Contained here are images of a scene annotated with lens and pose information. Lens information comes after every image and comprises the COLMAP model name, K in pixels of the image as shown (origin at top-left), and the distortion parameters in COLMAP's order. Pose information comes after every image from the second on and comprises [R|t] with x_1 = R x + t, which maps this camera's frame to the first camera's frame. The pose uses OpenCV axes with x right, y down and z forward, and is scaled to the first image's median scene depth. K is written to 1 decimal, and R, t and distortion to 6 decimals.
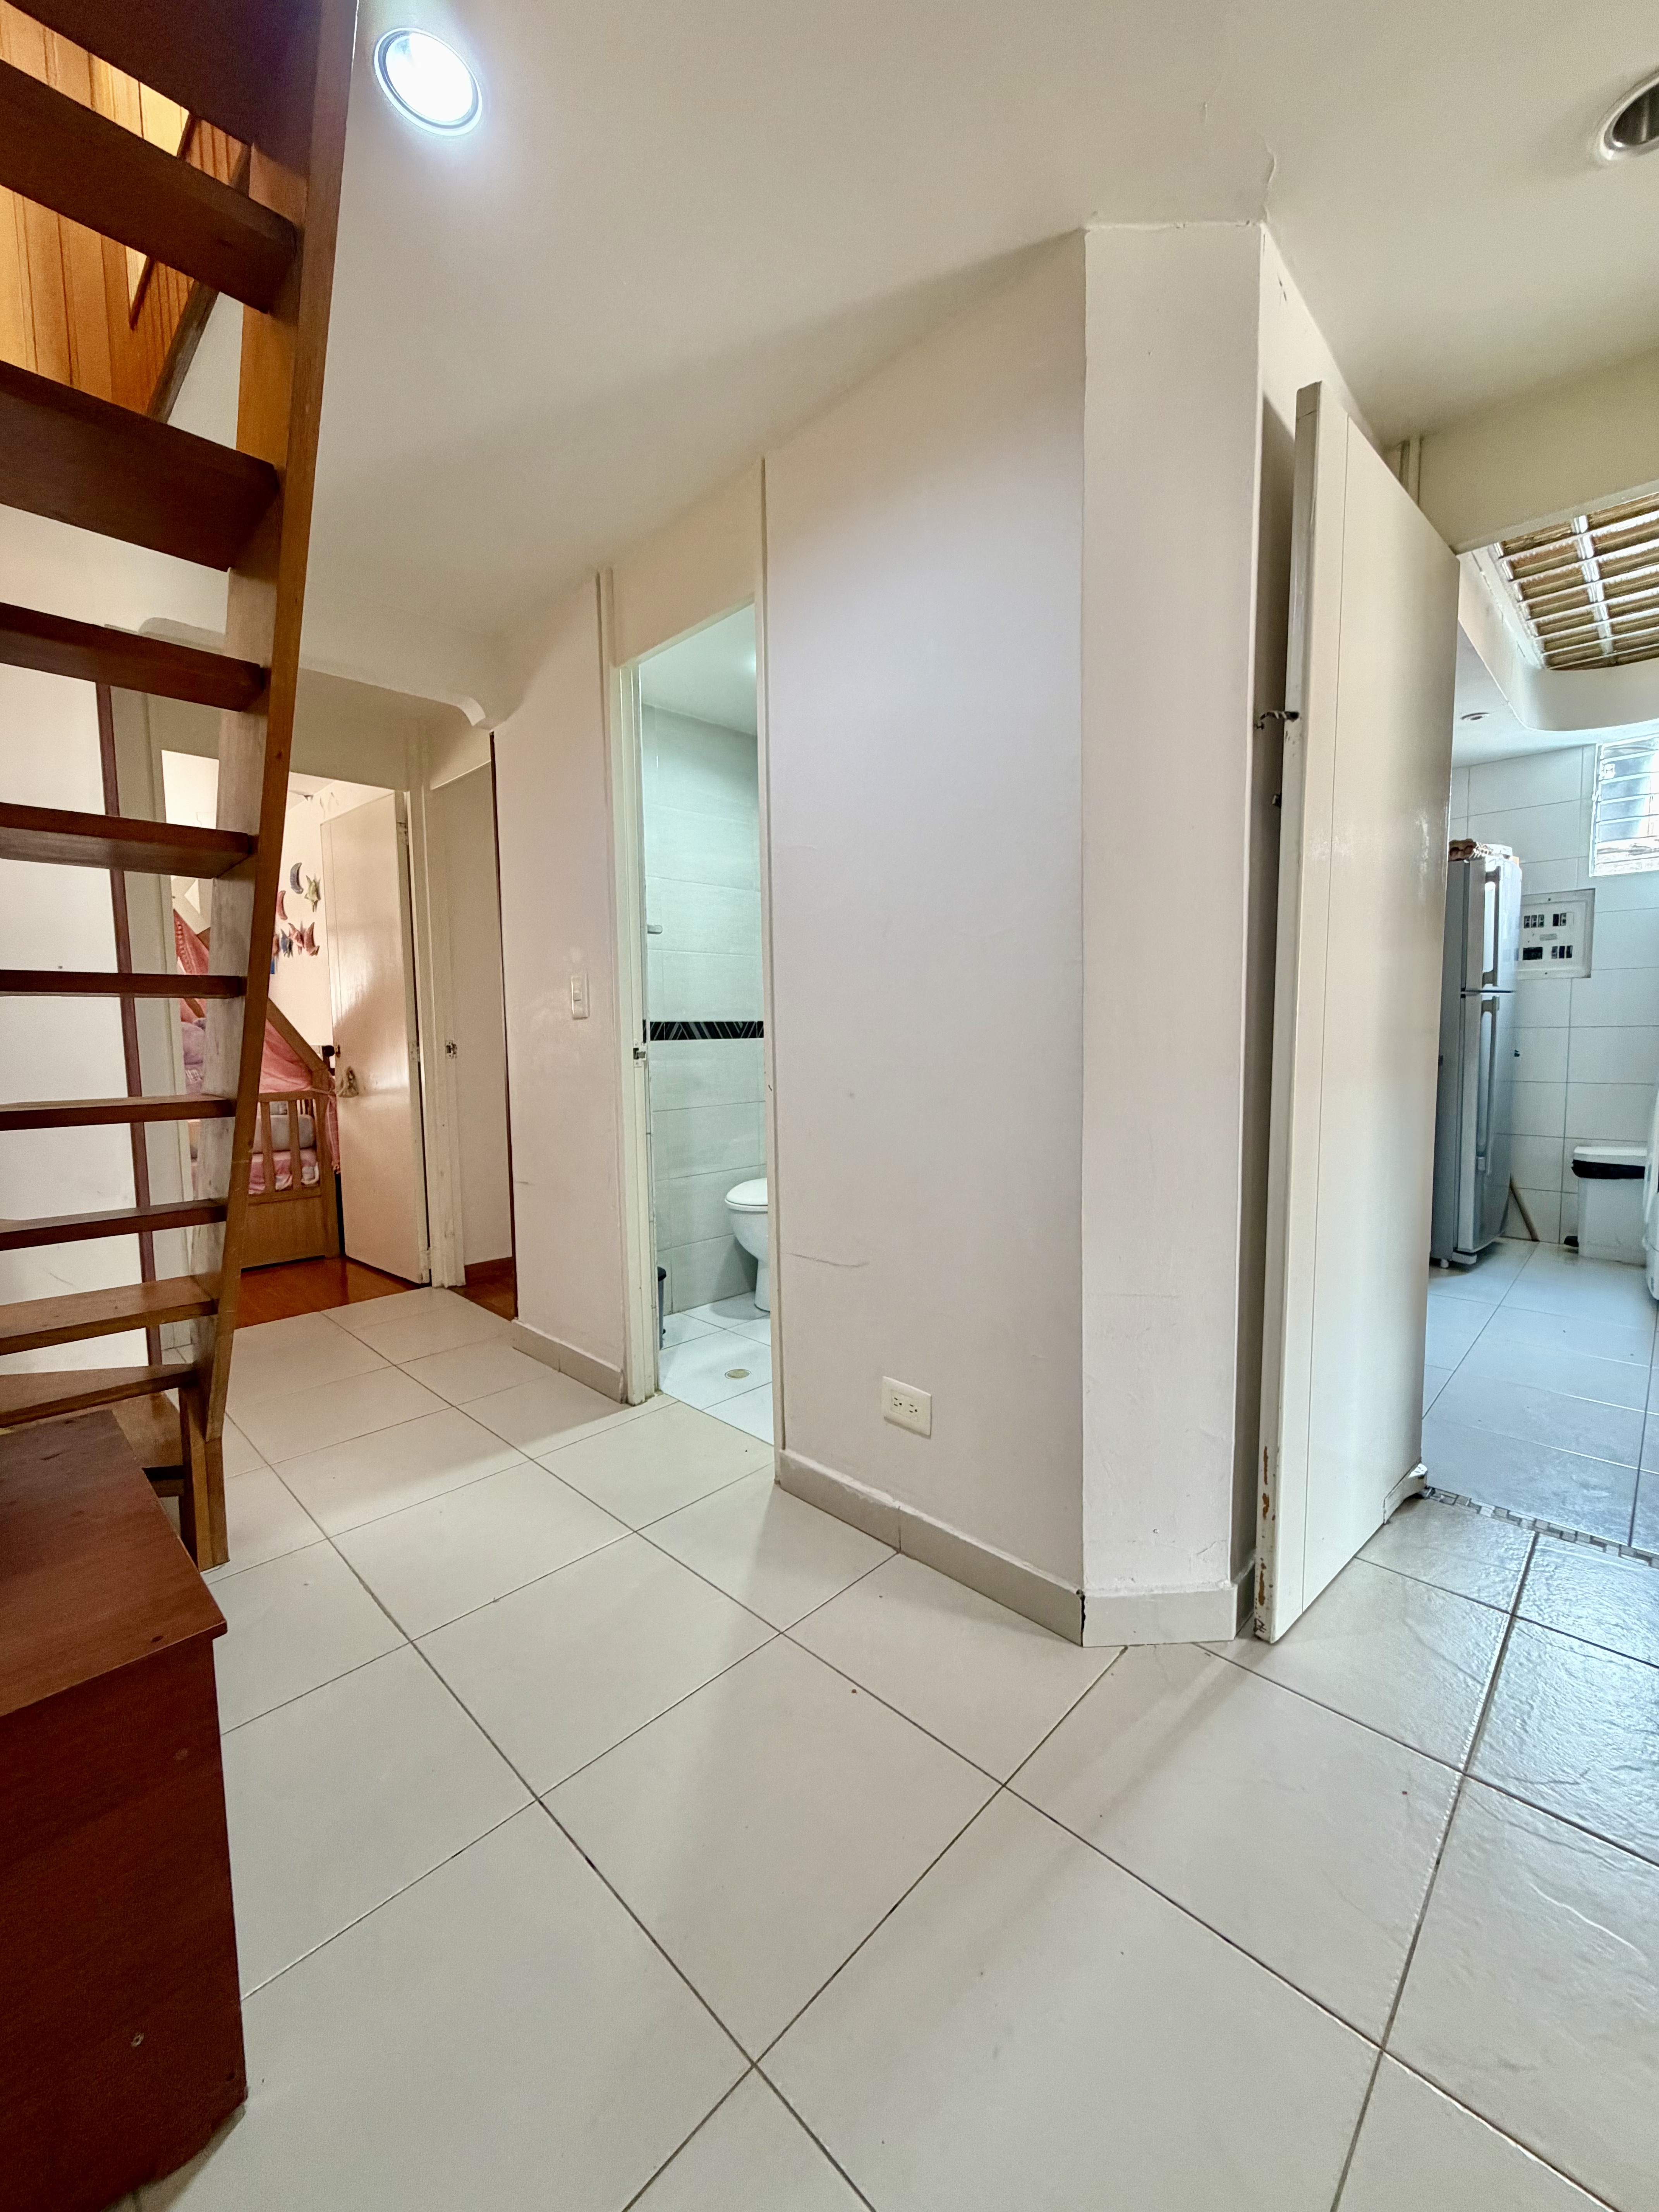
lens RADIAL K [[892.4, 0, 836.0], [0, 892.4, 1106.7], [0, 0, 1]] dist [0.002685, 0.000808]
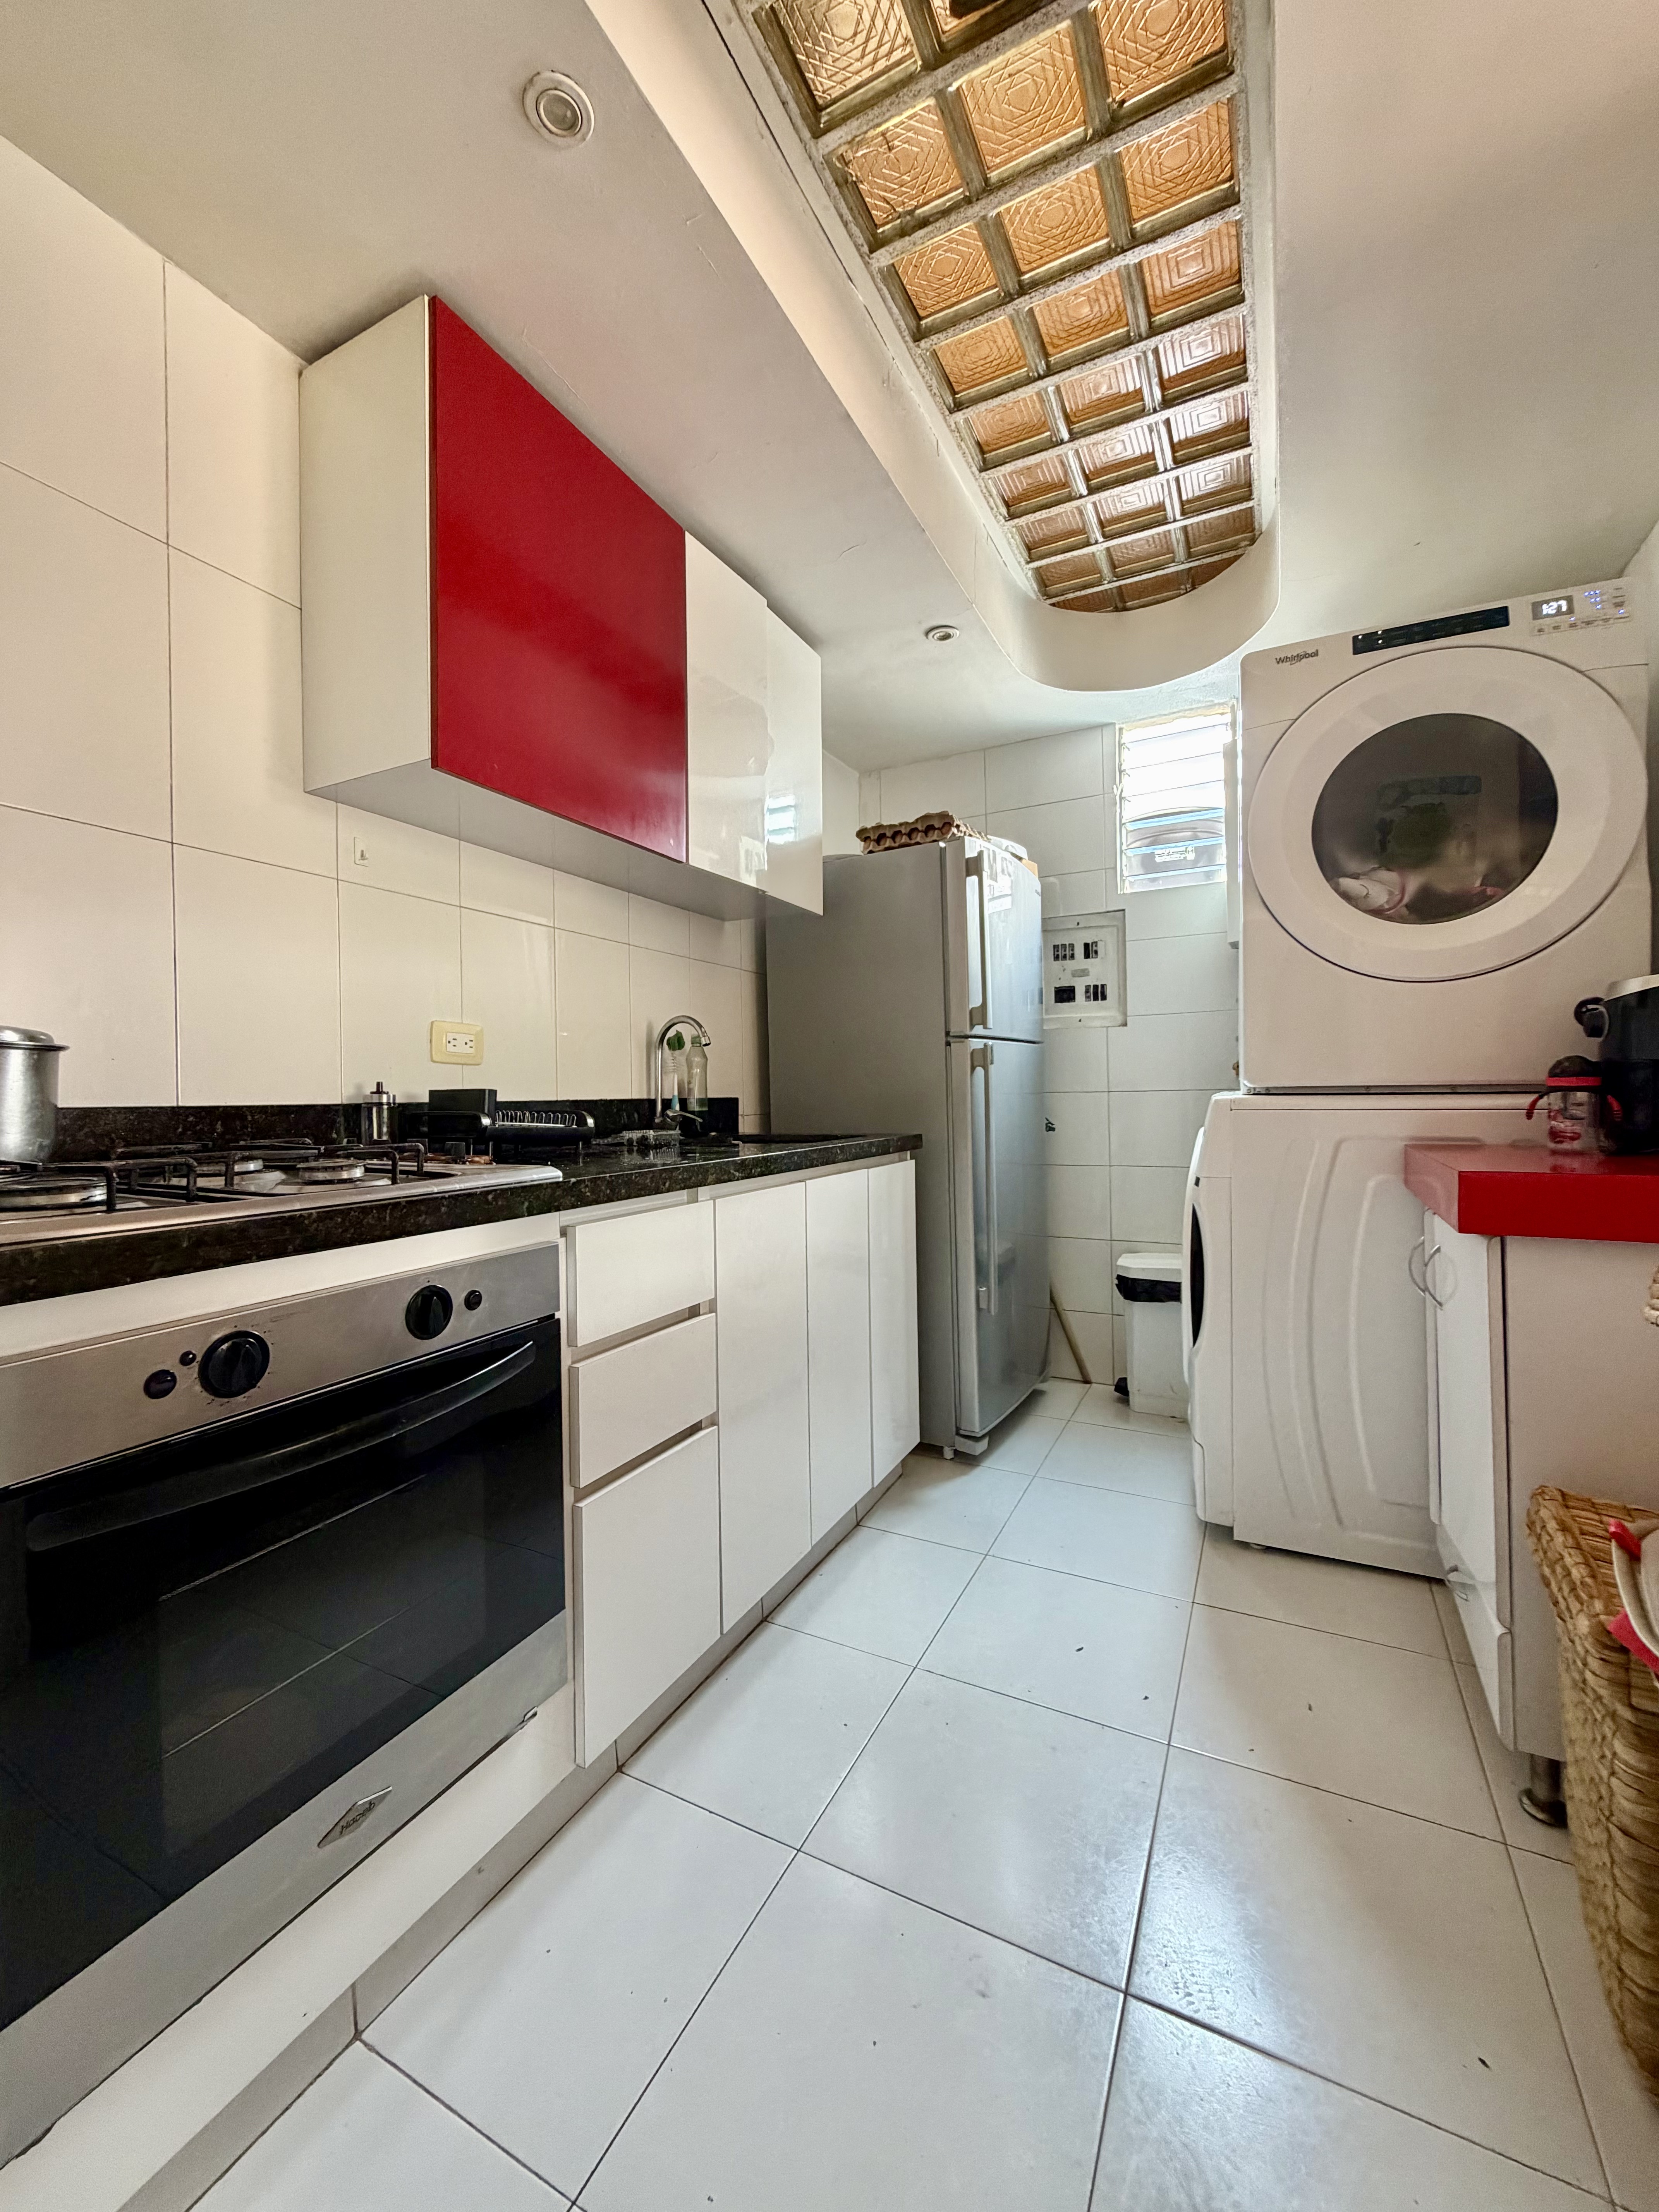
lens RADIAL K [[892.4, 0, 822.4], [0, 892.4, 1097.7], [0, 0, 1]] dist [0.002685, 0.000808]
pose [[0.957986, -0.000042, 0.286816, 0.404449], [0.023988, 0.996508, -0.079979, -0.031886], [-0.285811, 0.083499, 0.954641, 0.381581]]
